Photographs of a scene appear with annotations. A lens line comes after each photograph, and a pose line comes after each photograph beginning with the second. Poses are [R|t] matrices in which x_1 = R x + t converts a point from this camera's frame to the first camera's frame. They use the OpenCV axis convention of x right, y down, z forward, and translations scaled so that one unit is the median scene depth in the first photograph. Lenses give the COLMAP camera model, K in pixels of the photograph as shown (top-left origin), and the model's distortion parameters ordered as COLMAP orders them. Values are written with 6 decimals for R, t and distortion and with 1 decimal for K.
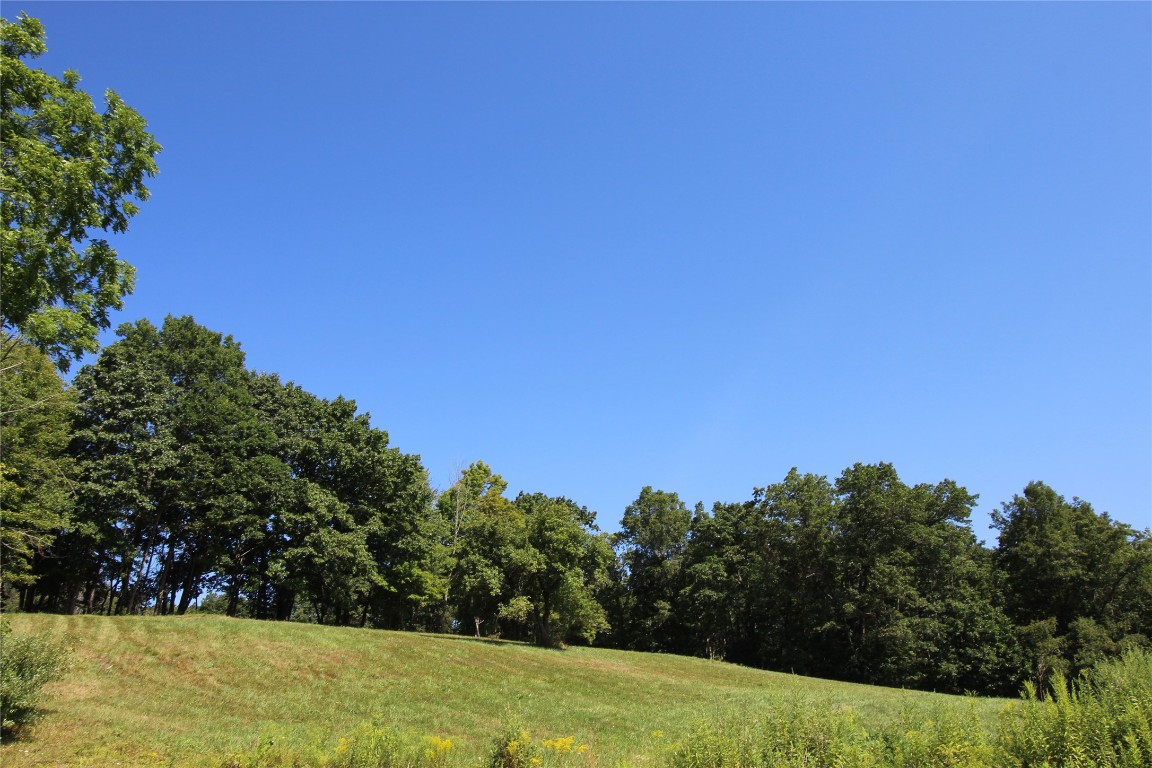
lens RADIAL K [[881.9, 0, 577.9], [0, 881.9, 359.8], [0, 0, 1]] dist [-0.001969, -0.002848]
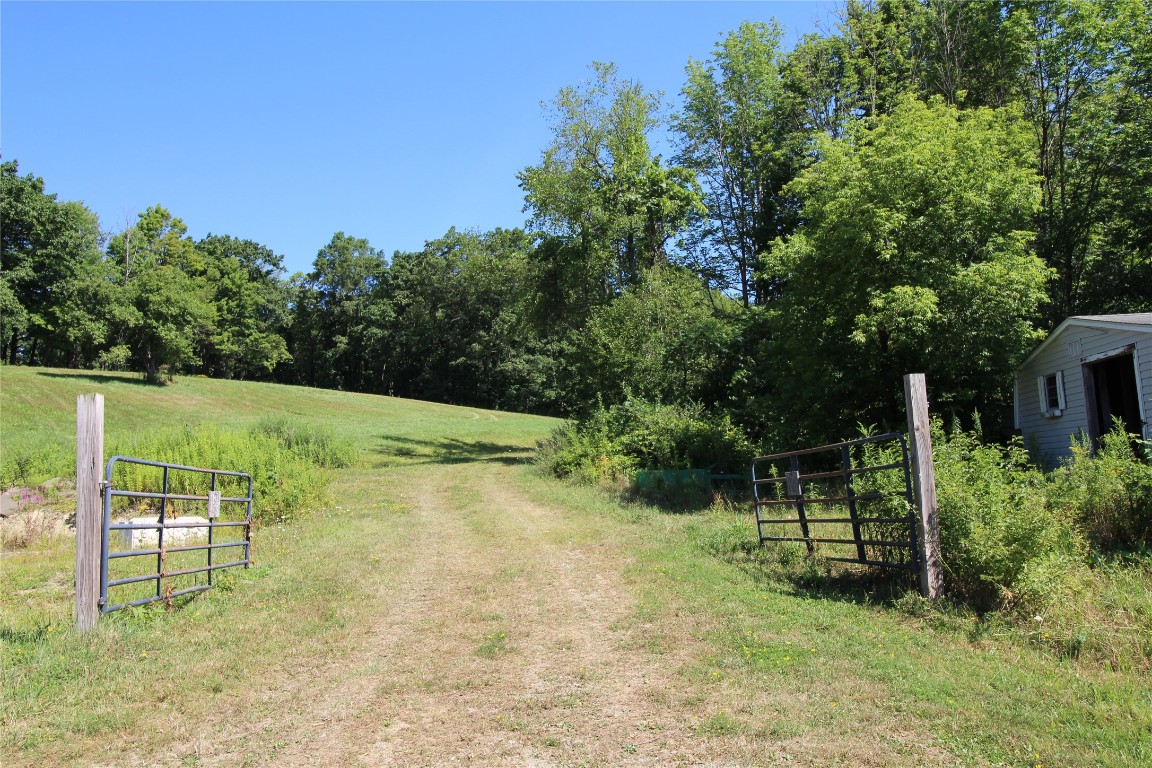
lens RADIAL K [[881.9, 0, 577.9], [0, 881.9, 359.8], [0, 0, 1]] dist [-0.001969, -0.002848]
pose [[0.969973, 0.010973, 0.242965, 0.132607], [-0.084745, 0.951625, 0.295344, -0.067828], [-0.227971, -0.307066, 0.923980, -0.151122]]
